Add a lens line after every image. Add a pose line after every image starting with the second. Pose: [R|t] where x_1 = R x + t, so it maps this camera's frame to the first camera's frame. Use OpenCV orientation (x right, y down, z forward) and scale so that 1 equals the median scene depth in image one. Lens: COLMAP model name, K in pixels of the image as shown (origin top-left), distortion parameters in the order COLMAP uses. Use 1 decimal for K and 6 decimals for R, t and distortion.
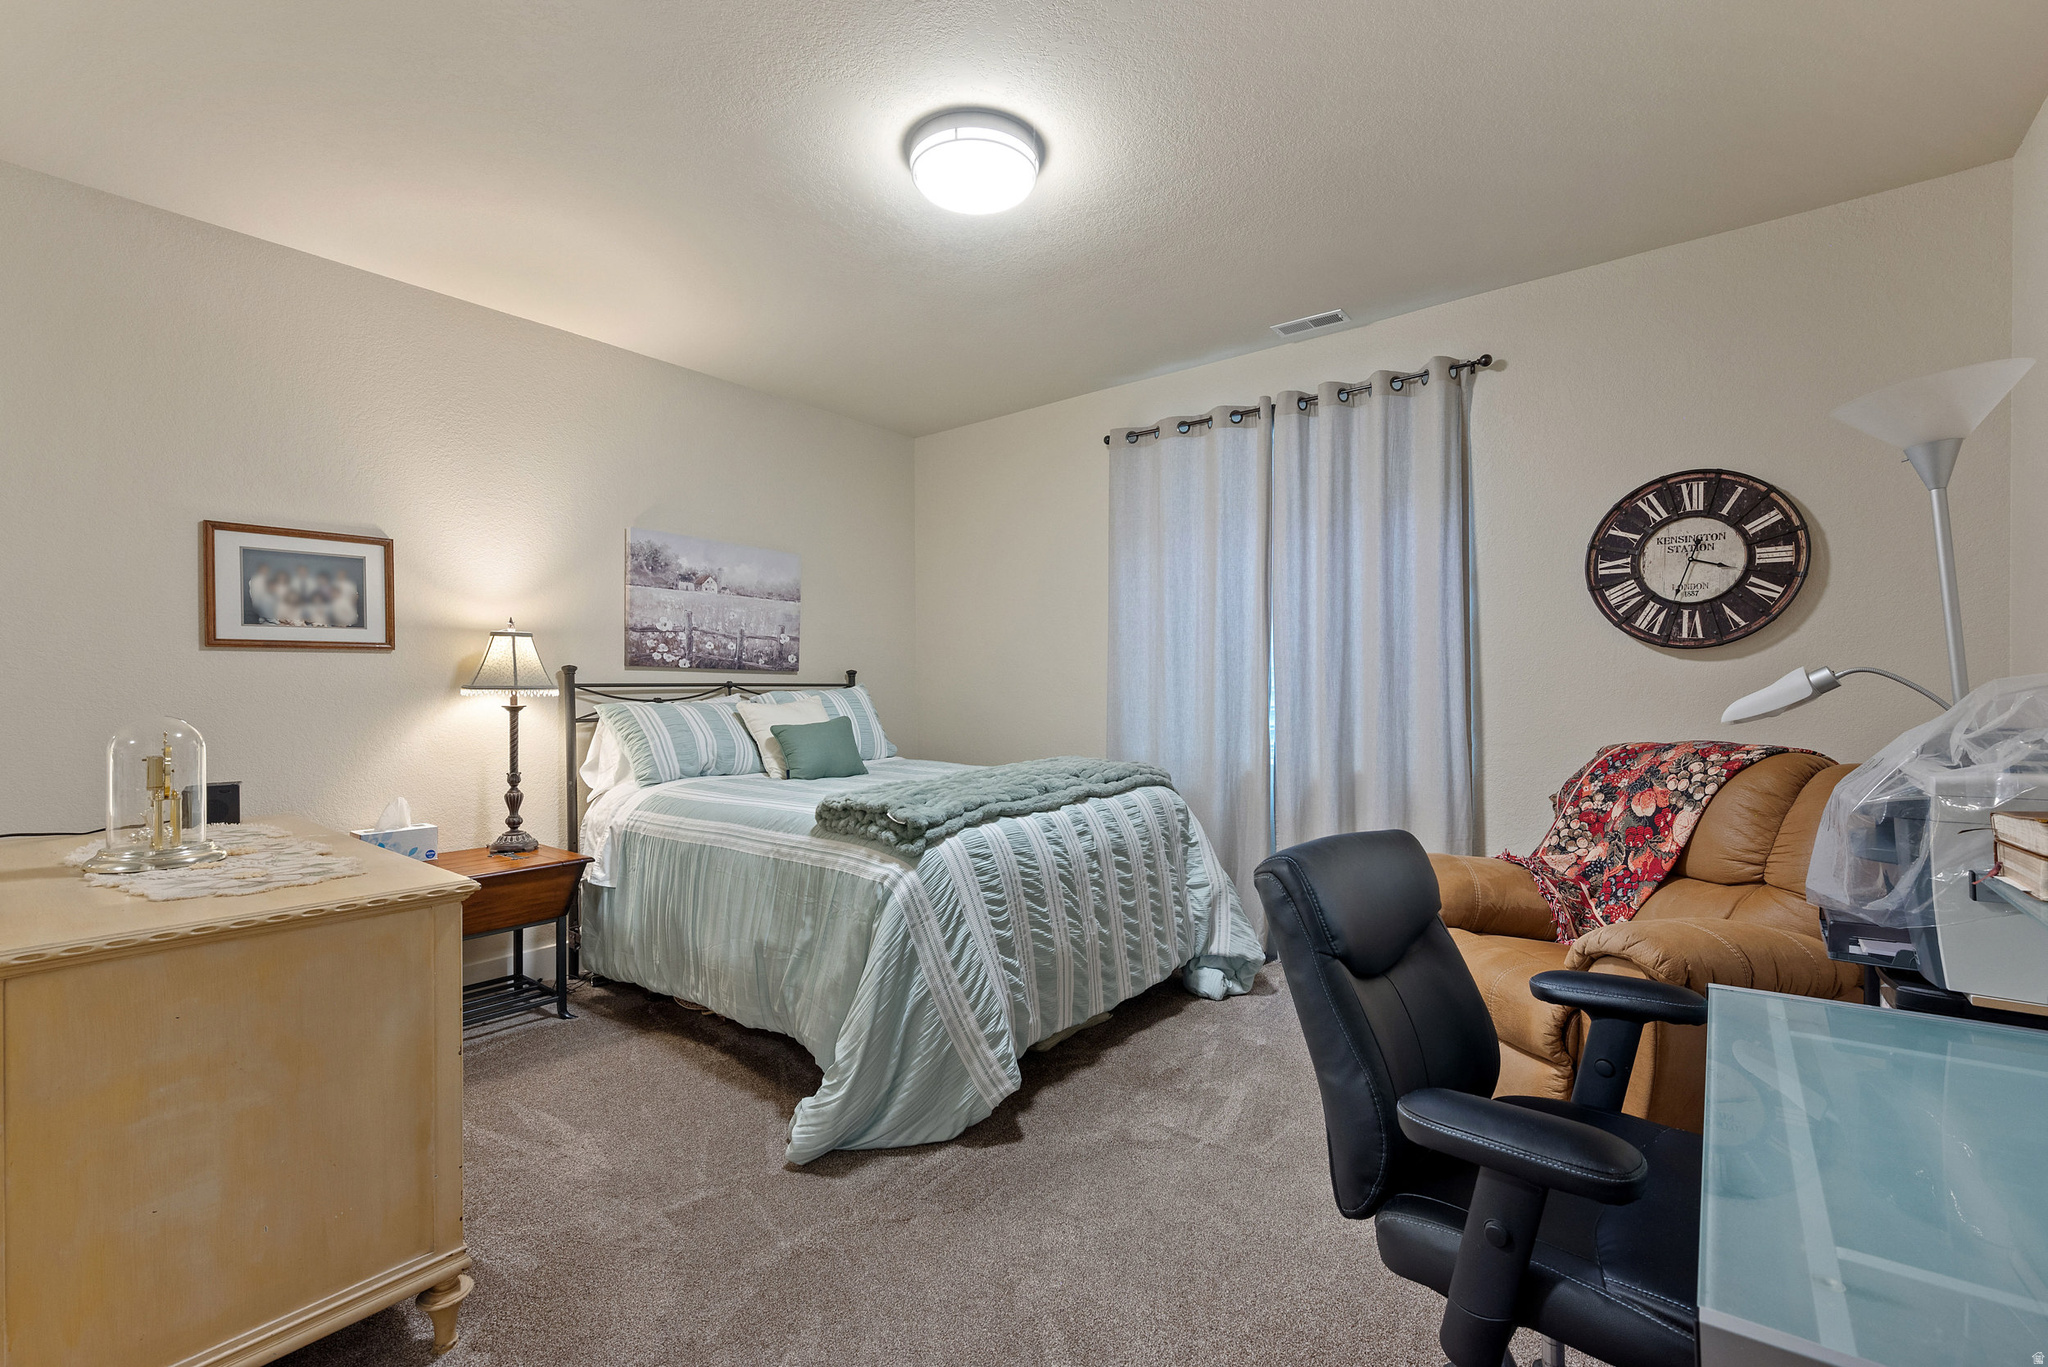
lens RADIAL K [[888.0, 0, 1025.3], [0, 888.0, 684.9], [0, 0, 1]] dist [0.001503, 0.000096]
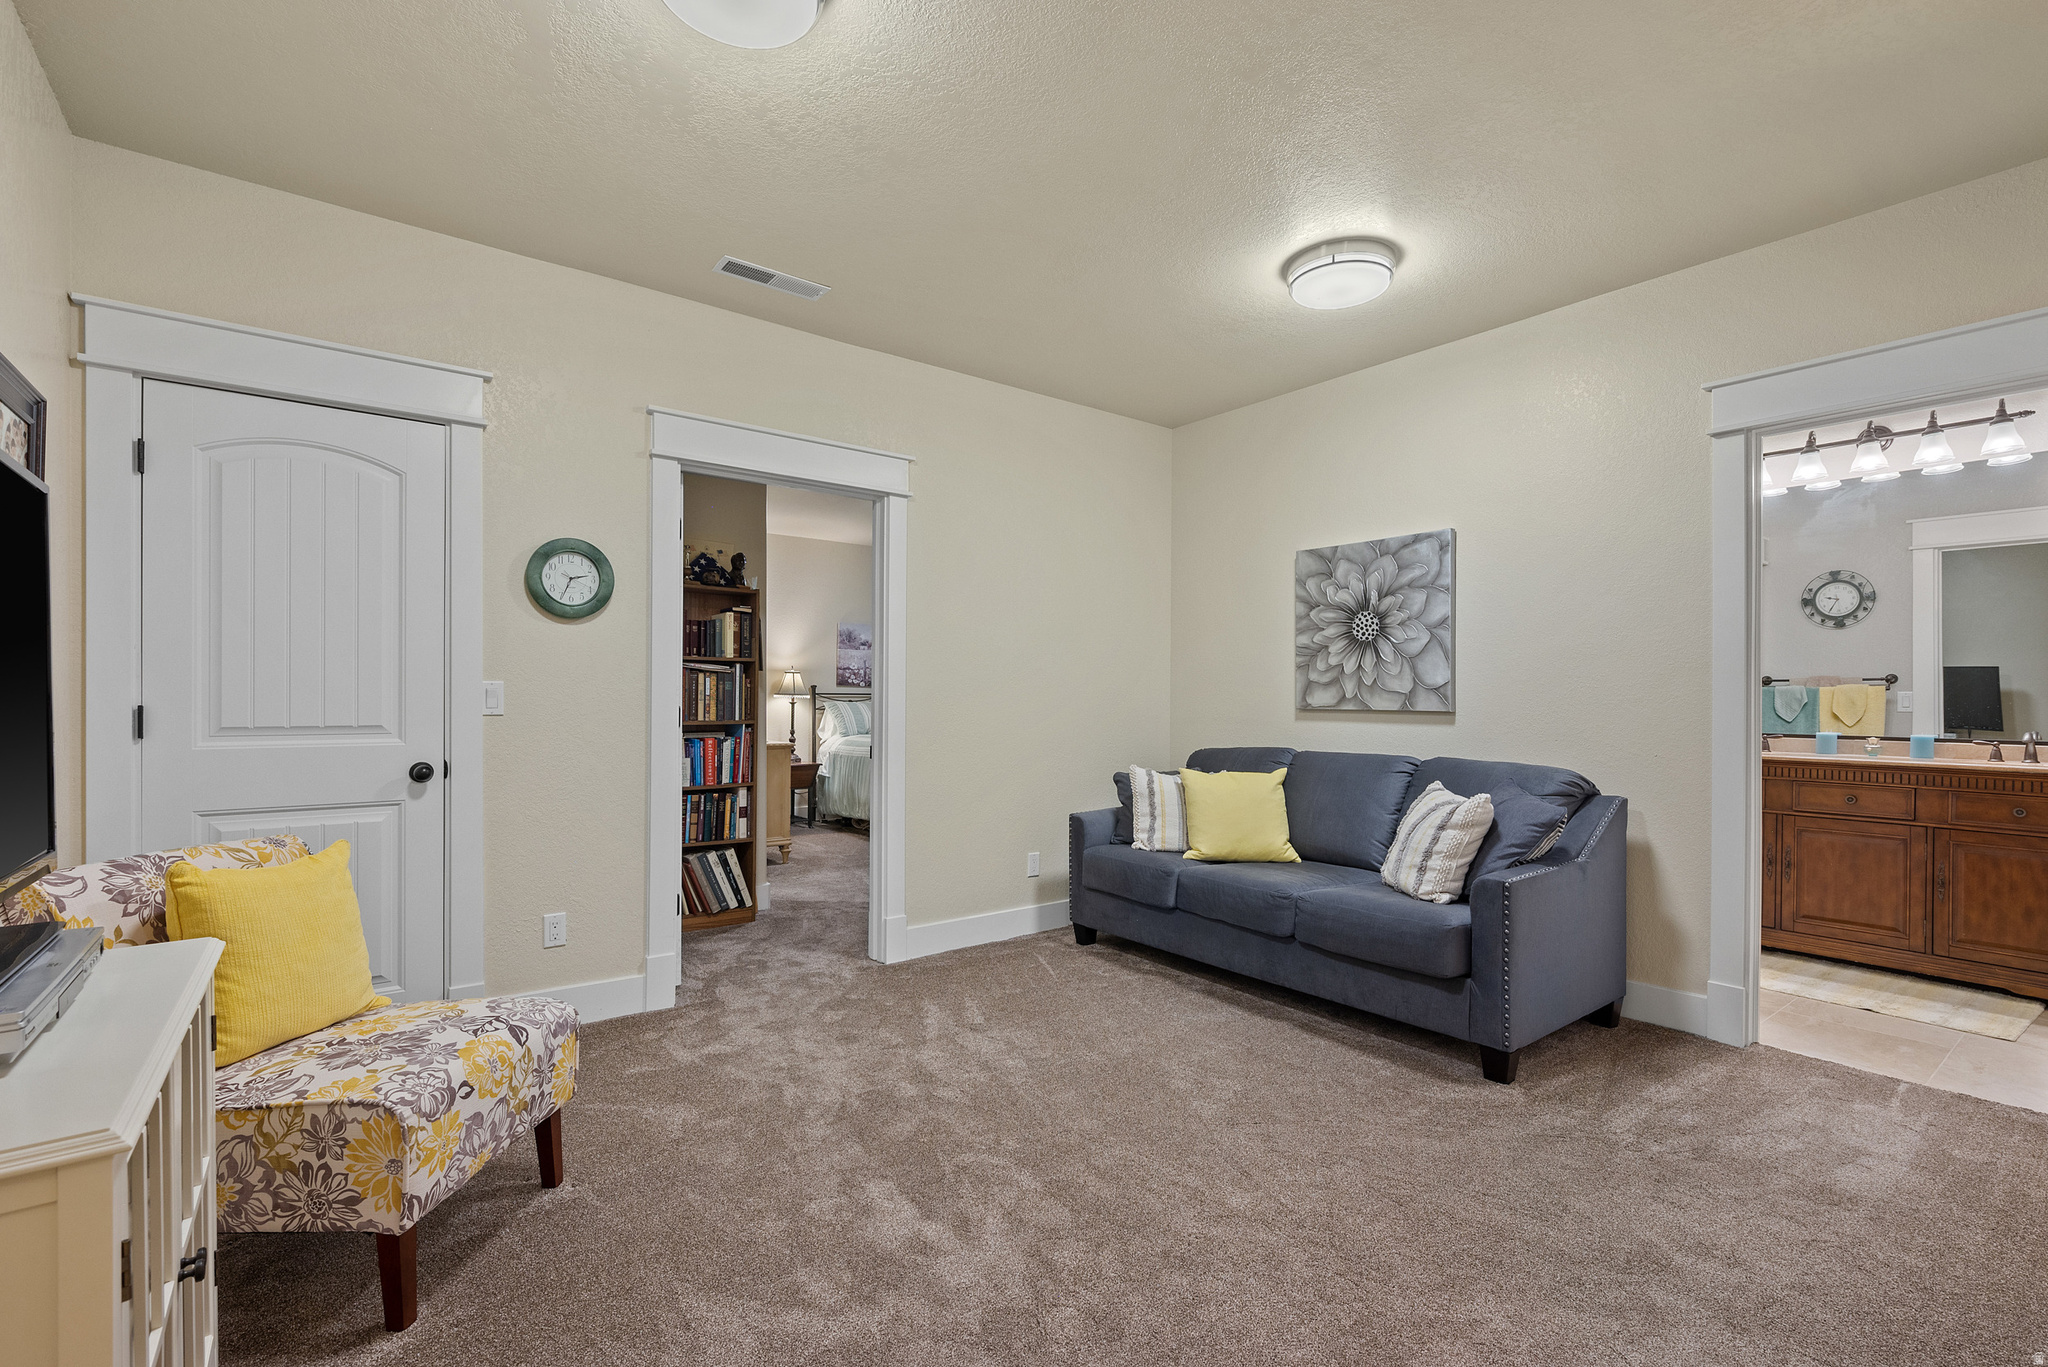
lens RADIAL K [[888.0, 0, 1020.5], [0, 888.0, 695.8], [0, 0, 1]] dist [0.001503, 0.000096]
pose [[0.971417, 0.005346, -0.237319, 0.556748], [-0.007613, 0.999934, -0.008635, 0.021872], [0.237257, 0.010195, 0.971393, -1.114092]]
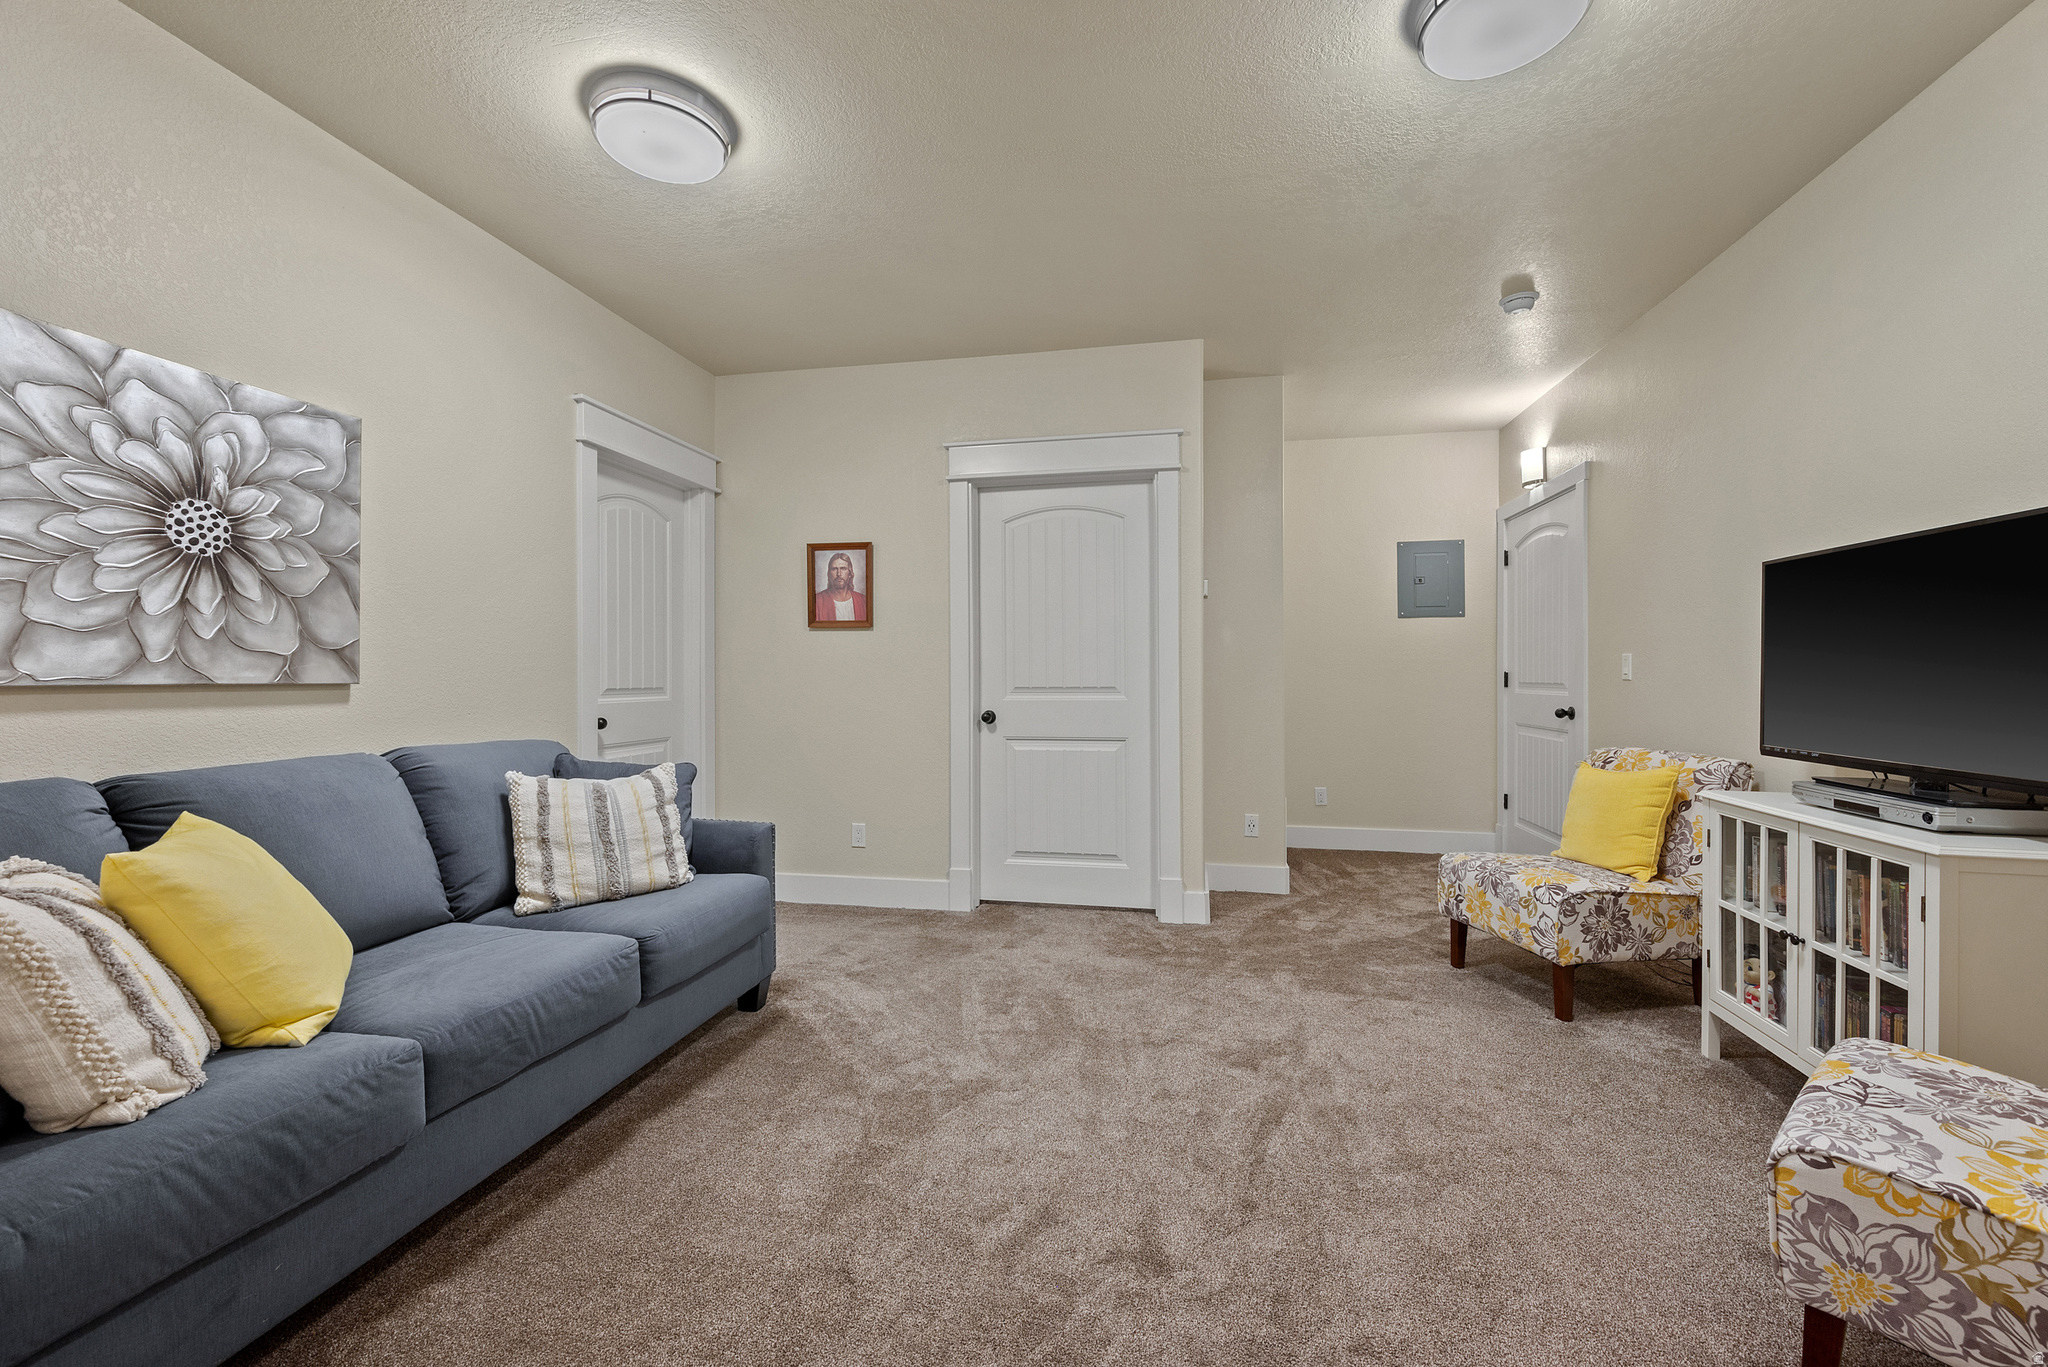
lens RADIAL K [[814.0, 0, 1024.7], [0, 814.0, 686.7], [0, 0, 1]] dist [-0.001276, -0.000168]
pose [[-0.446893, -0.005171, 0.894573, -1.499264], [0.004945, 0.999954, 0.008251, 0.039363], [-0.894574, 0.008111, -0.446846, 2.157852]]
